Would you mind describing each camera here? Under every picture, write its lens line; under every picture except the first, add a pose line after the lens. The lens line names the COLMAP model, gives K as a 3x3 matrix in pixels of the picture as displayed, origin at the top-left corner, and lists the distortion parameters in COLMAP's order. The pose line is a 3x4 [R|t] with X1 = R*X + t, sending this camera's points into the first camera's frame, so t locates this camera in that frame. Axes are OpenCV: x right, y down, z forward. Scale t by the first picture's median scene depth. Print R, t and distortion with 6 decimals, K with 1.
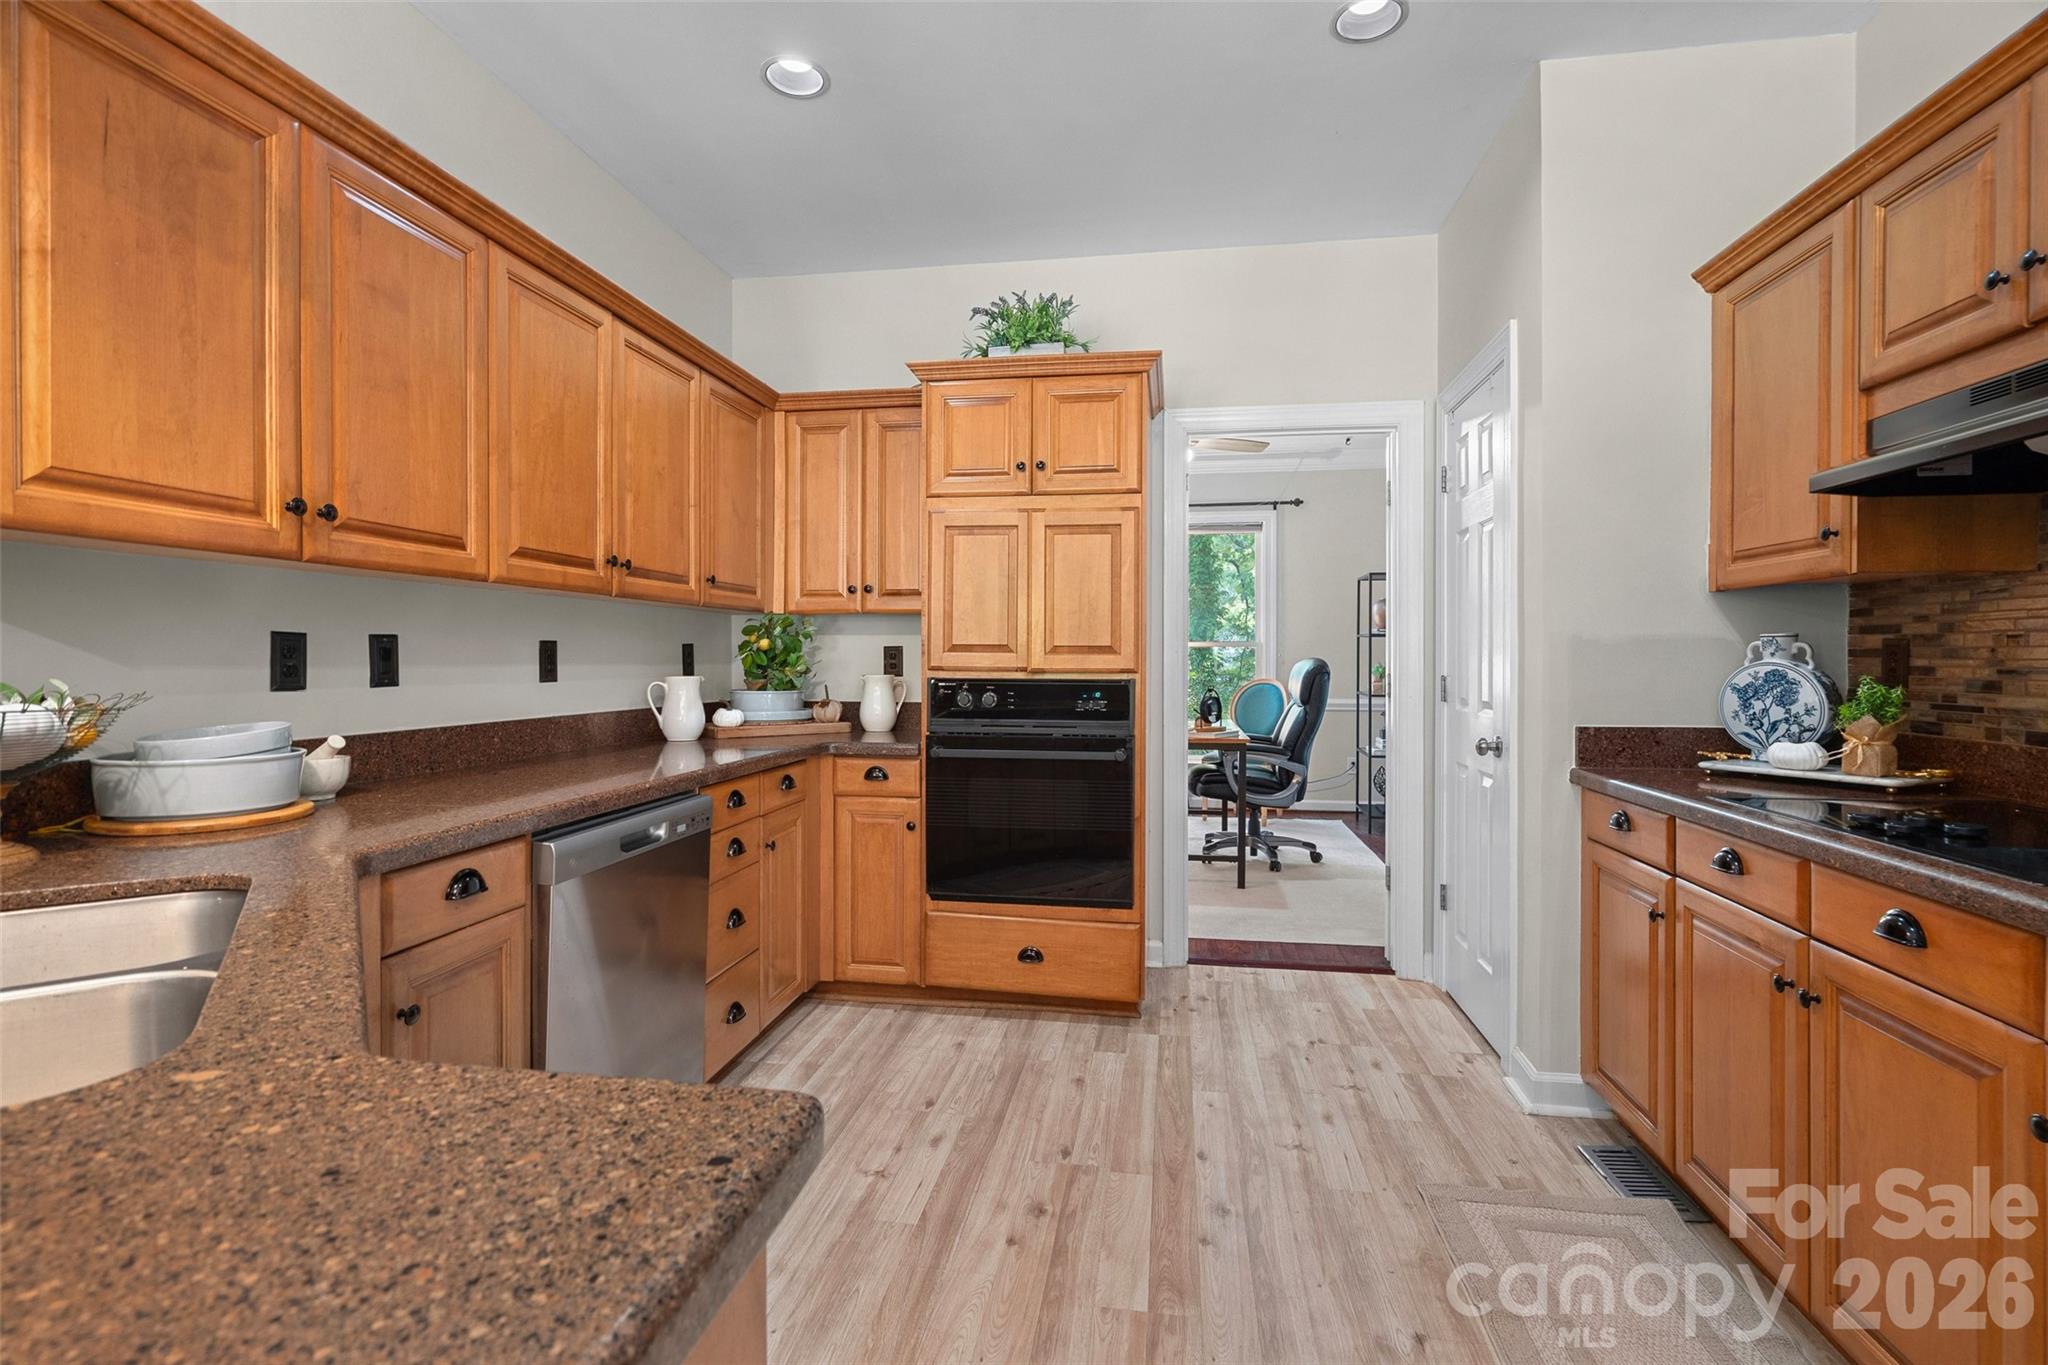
lens RADIAL K [[944.5, 0, 1021.1], [0, 944.5, 668.7], [0, 0, 1]] dist [-0.000033, -0.001100]
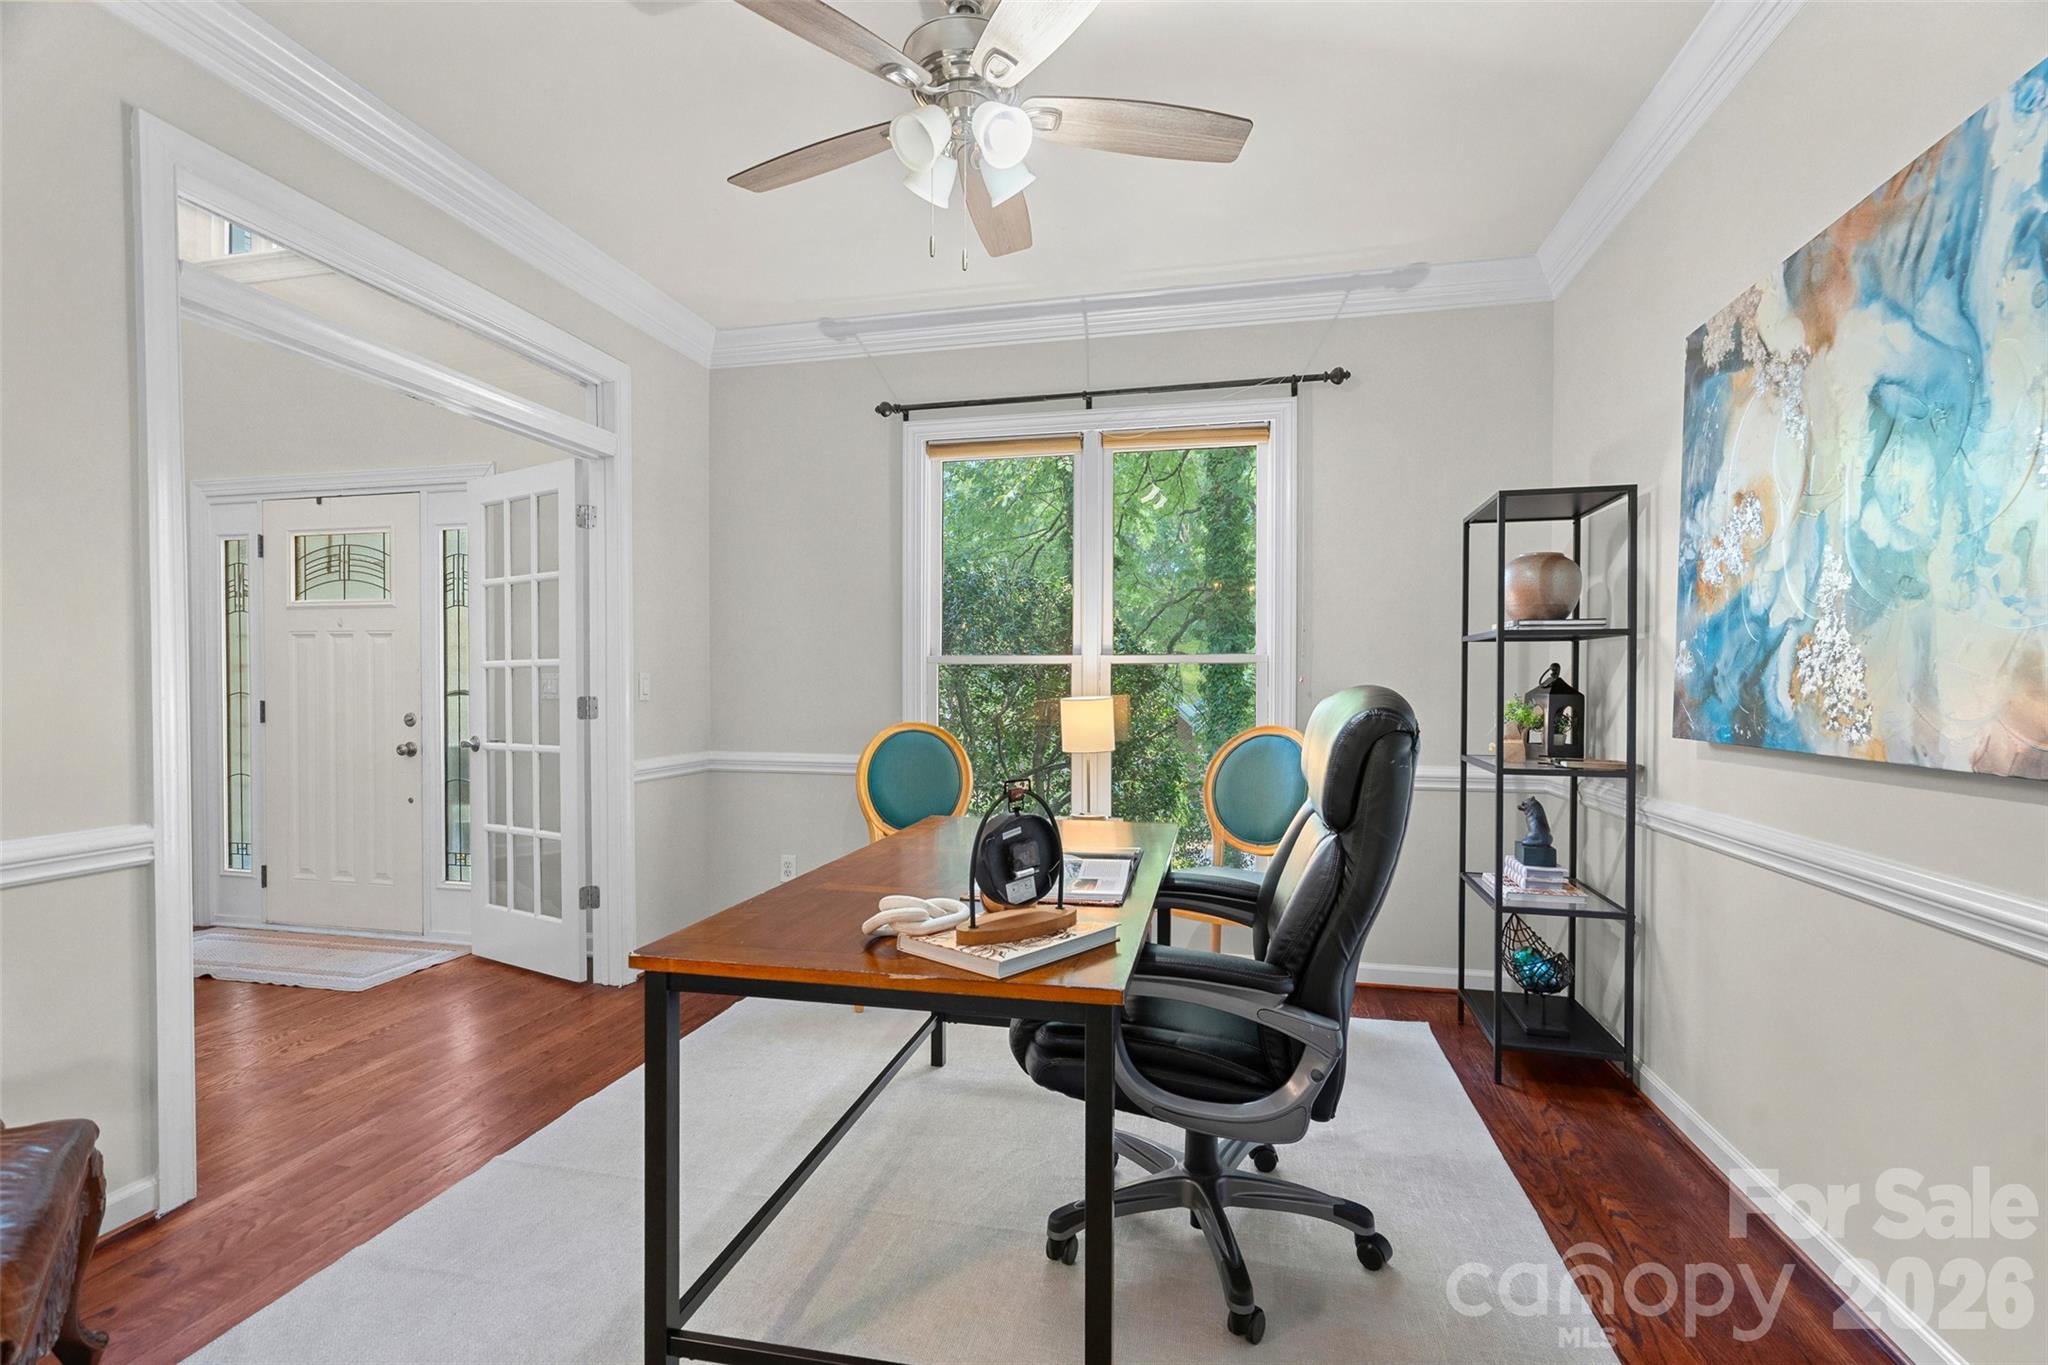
lens RADIAL K [[944.5, 0, 1025.2], [0, 944.5, 697.7], [0, 0, 1]] dist [-0.000033, -0.001100]
pose [[0.998828, 0.004814, -0.048168, 0.199332], [-0.004473, 0.999964, 0.007184, -0.008748], [0.048201, -0.006960, 0.998813, 0.643629]]
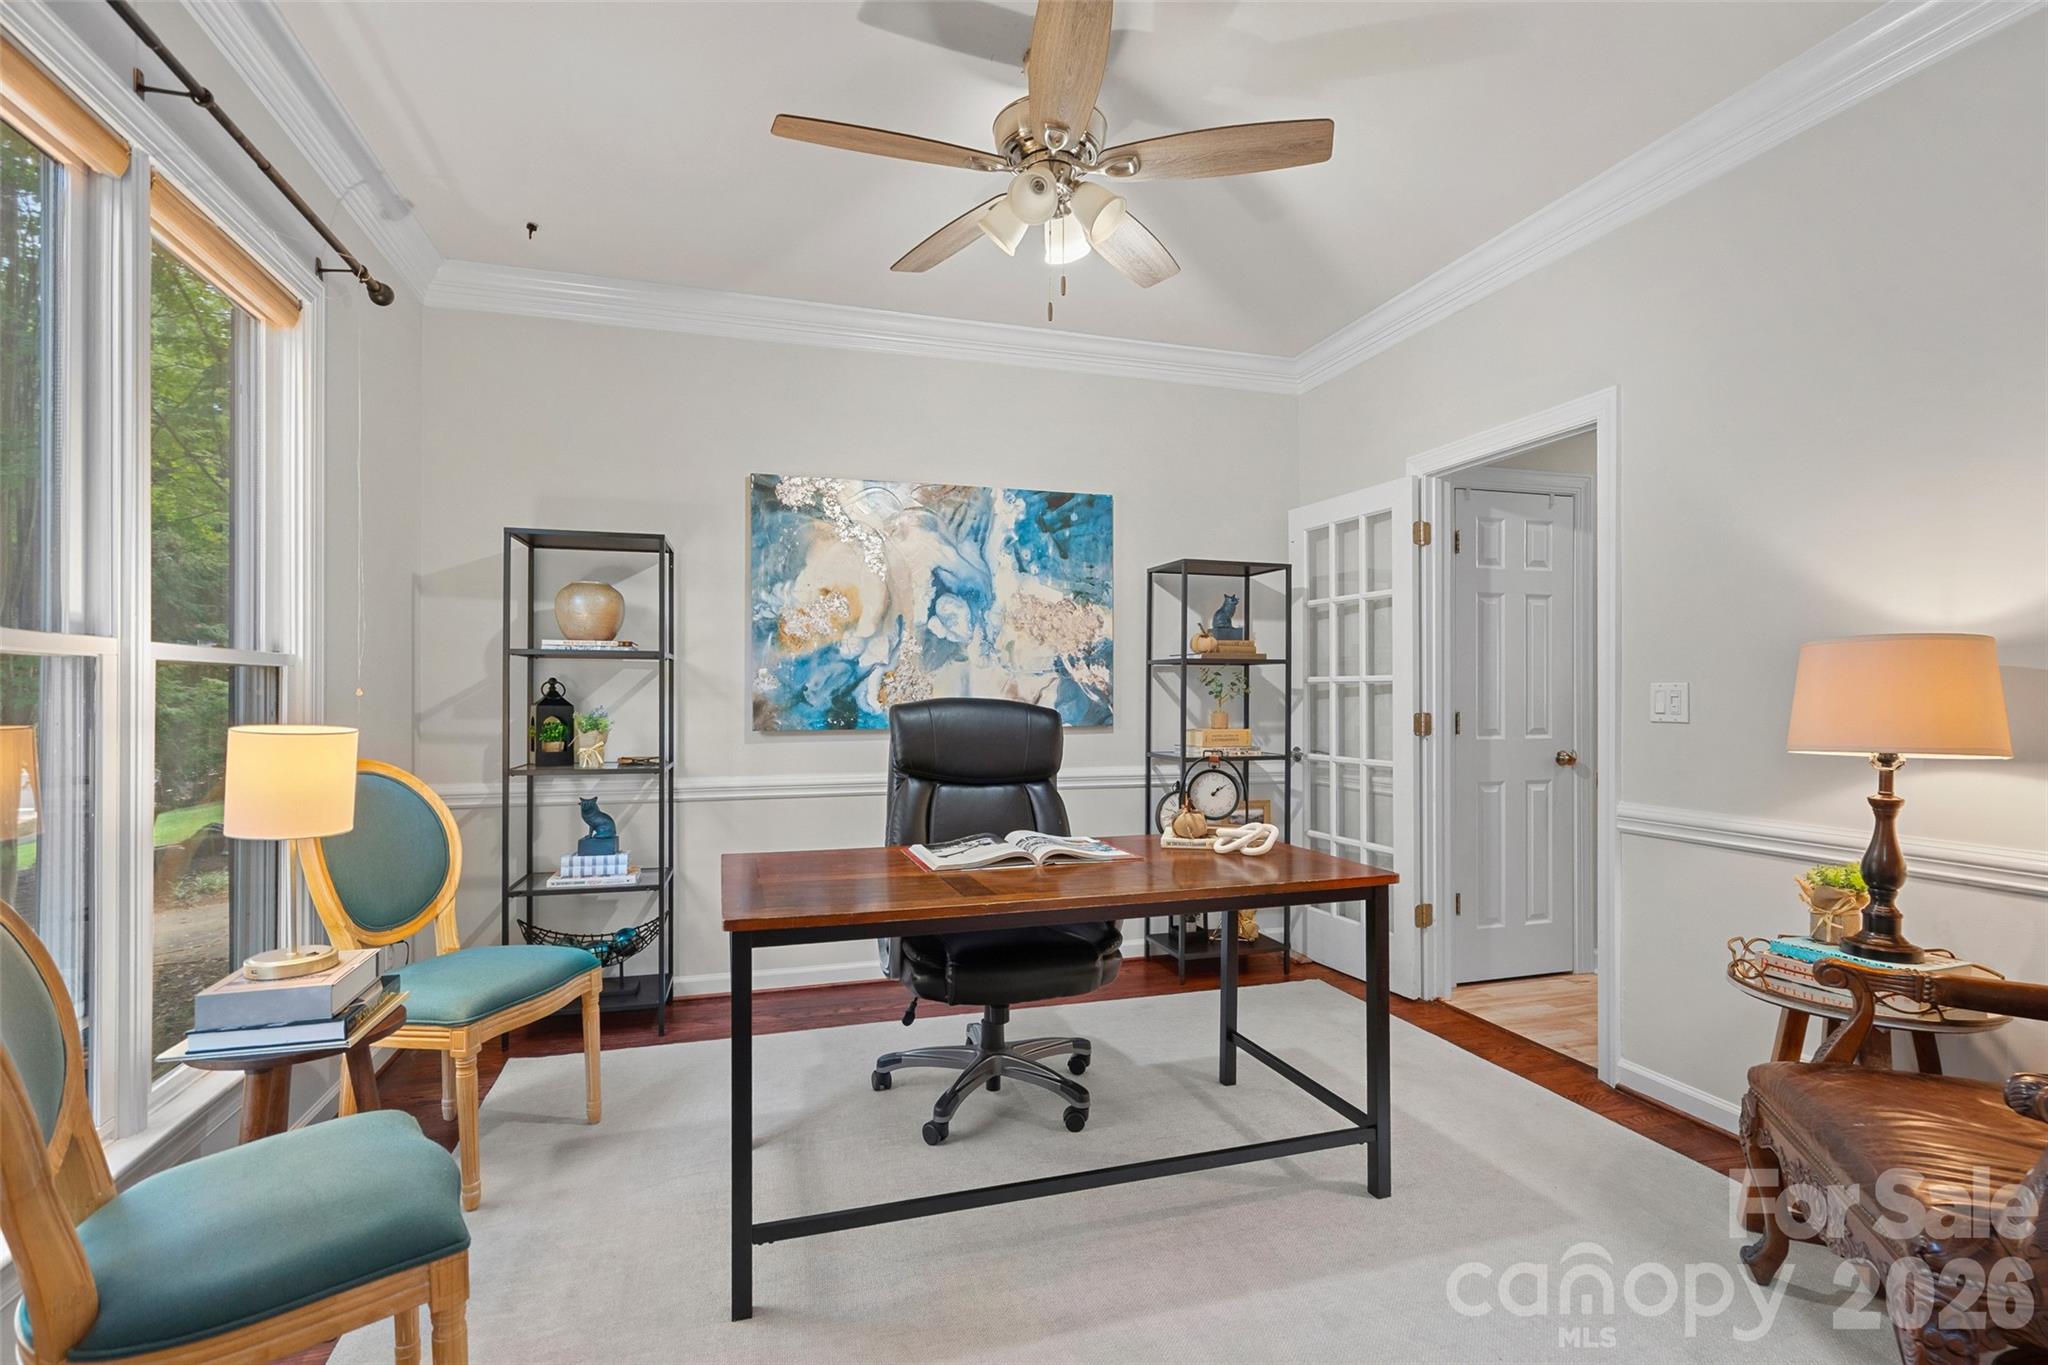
lens RADIAL K [[944.5, 0, 1022.7], [0, 944.5, 686.4], [0, 0, 1]] dist [-0.000033, -0.001100]
pose [[-0.441225, 0.006170, 0.897376, -0.225777], [0.006077, 0.999974, -0.003888, -0.016306], [-0.897376, 0.003738, -0.441251, 1.240660]]
